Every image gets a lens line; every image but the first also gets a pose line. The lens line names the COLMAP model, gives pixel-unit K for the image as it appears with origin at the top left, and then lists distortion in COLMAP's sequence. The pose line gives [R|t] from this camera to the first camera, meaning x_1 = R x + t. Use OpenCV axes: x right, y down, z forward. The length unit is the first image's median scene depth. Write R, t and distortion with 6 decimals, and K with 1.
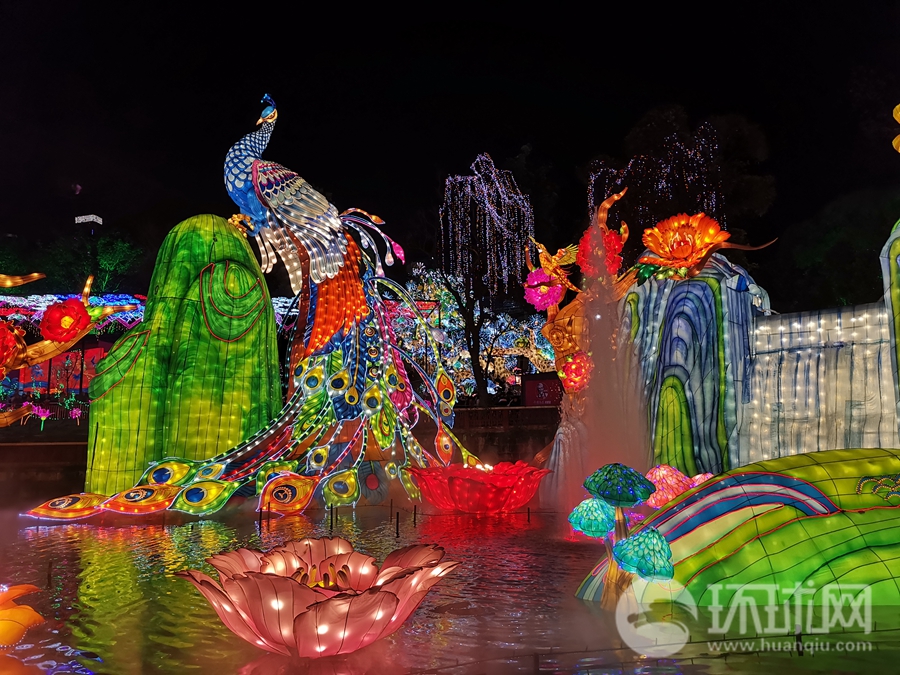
lens RADIAL K [[686.8, 0, 450.0], [0, 686.8, 337.5], [0, 0, 1]] dist [0.093967, -0.113205]
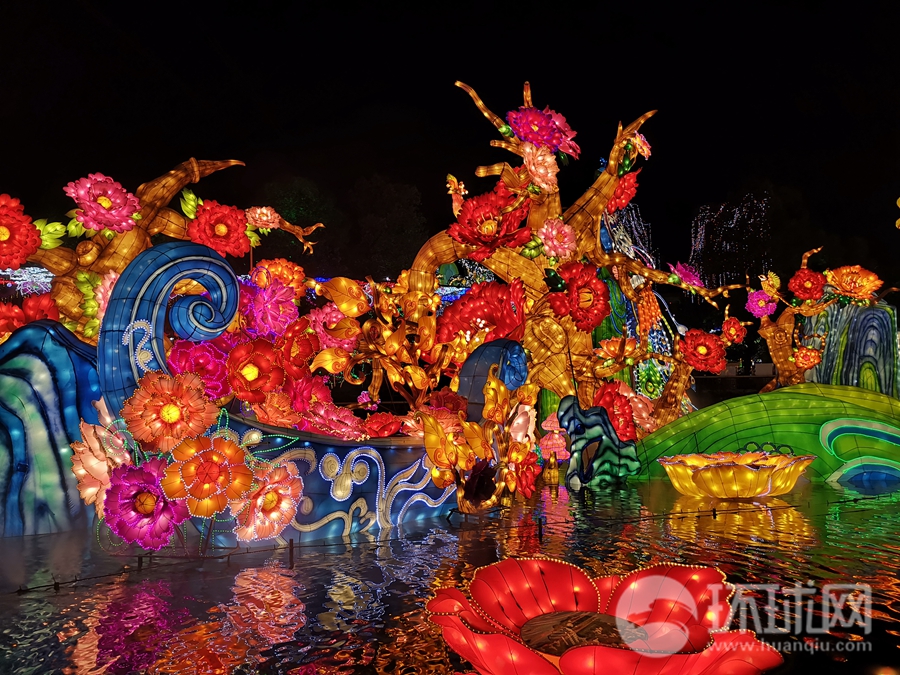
lens RADIAL K [[686.8, 0, 450.0], [0, 686.8, 337.5], [0, 0, 1]] dist [0.093967, -0.113205]
pose [[0.946676, 0.029644, 0.320820, -1.015904], [-0.044969, 0.998169, 0.040464, -0.025016], [-0.319033, -0.052733, 0.946275, -0.275195]]
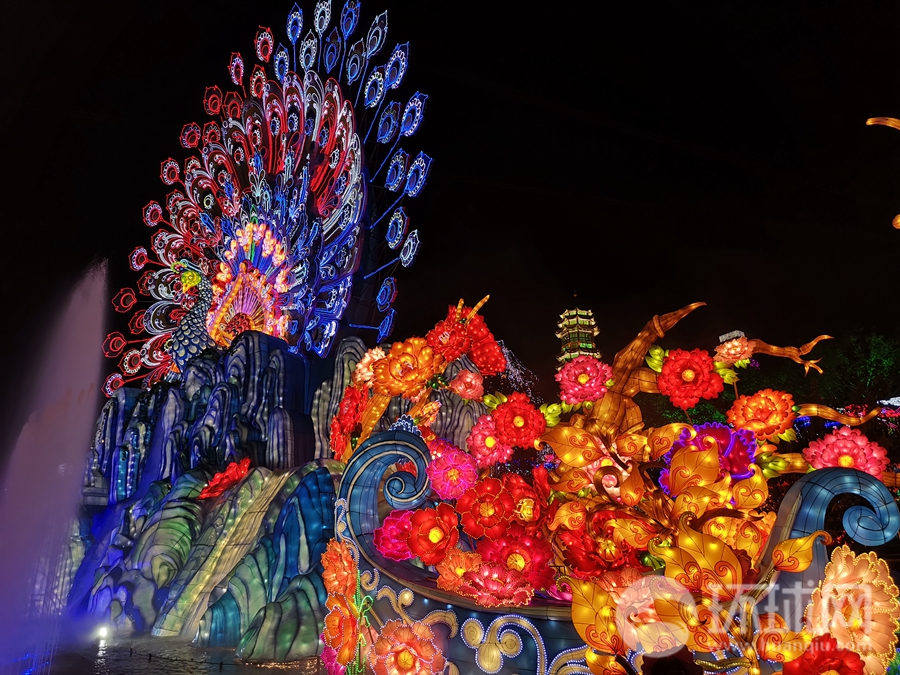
lens RADIAL K [[686.8, 0, 450.0], [0, 686.8, 337.5], [0, 0, 1]] dist [0.093967, -0.113205]
pose [[0.717064, -0.210966, -0.664314, -0.663543], [0.104349, 0.974845, -0.196946, -0.019221], [0.689152, 0.071903, 0.721040, -0.188886]]
